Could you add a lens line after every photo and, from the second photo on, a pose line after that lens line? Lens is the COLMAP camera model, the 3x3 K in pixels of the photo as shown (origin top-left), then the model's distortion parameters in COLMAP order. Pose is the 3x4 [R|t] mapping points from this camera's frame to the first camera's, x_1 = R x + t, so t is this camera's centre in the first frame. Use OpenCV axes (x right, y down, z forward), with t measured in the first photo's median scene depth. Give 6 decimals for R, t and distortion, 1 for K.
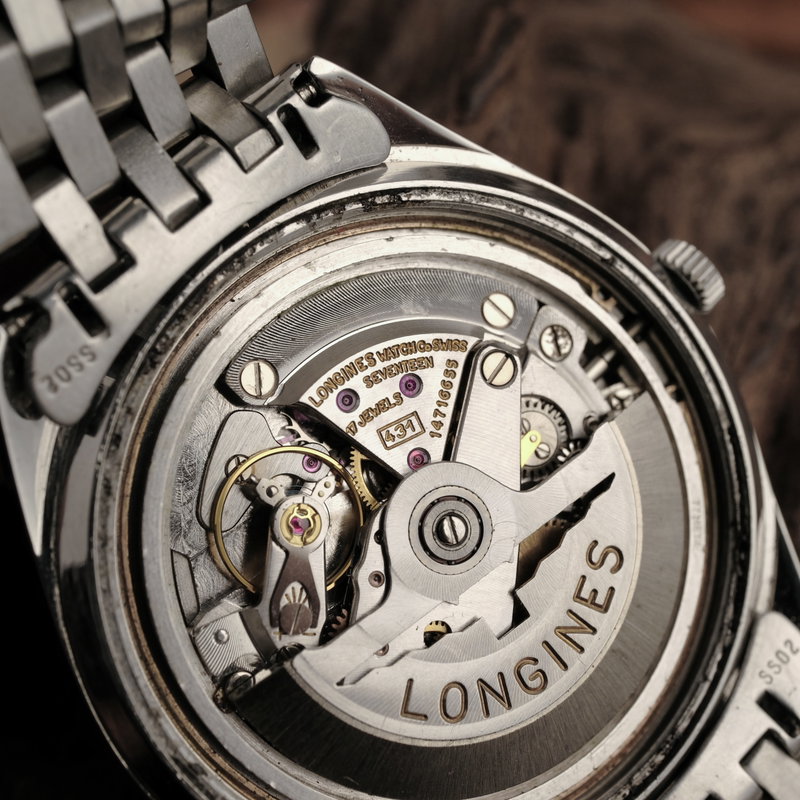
lens RADIAL K [[1540.8, 0, 400.0], [0, 1540.8, 400.0], [0, 0, 1]] dist [0.022164, 0.188904]
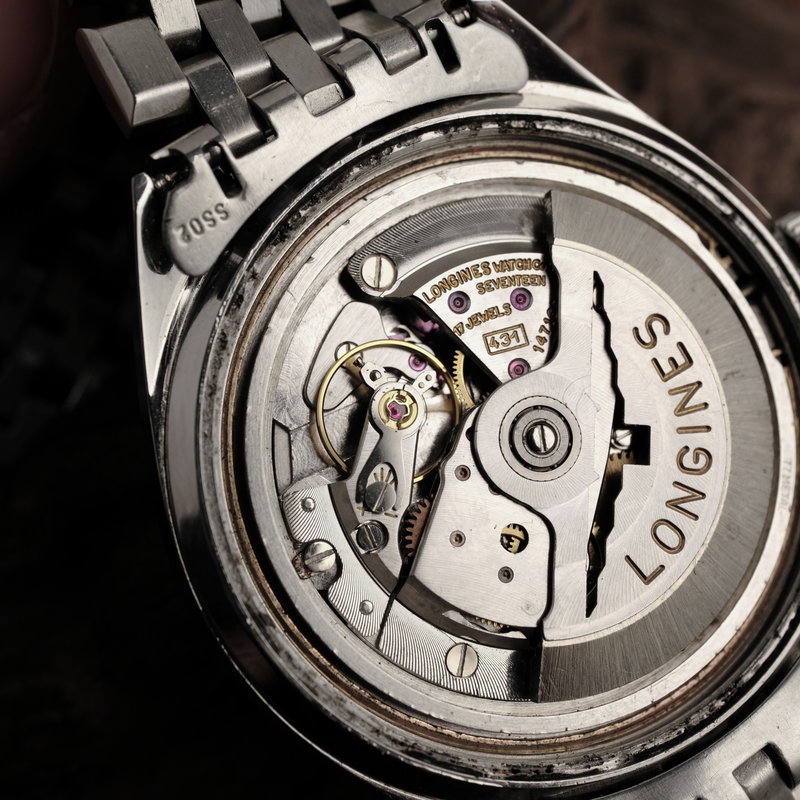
lens RADIAL K [[1540.8, 0, 400.0], [0, 1540.8, 400.0], [0, 0, 1]] dist [0.022164, 0.188904]
pose [[0.985469, 0.130551, -0.108665, 0.049160], [-0.140970, 0.985498, -0.094451, 0.170355], [0.094759, 0.108397, 0.989581, -0.036820]]
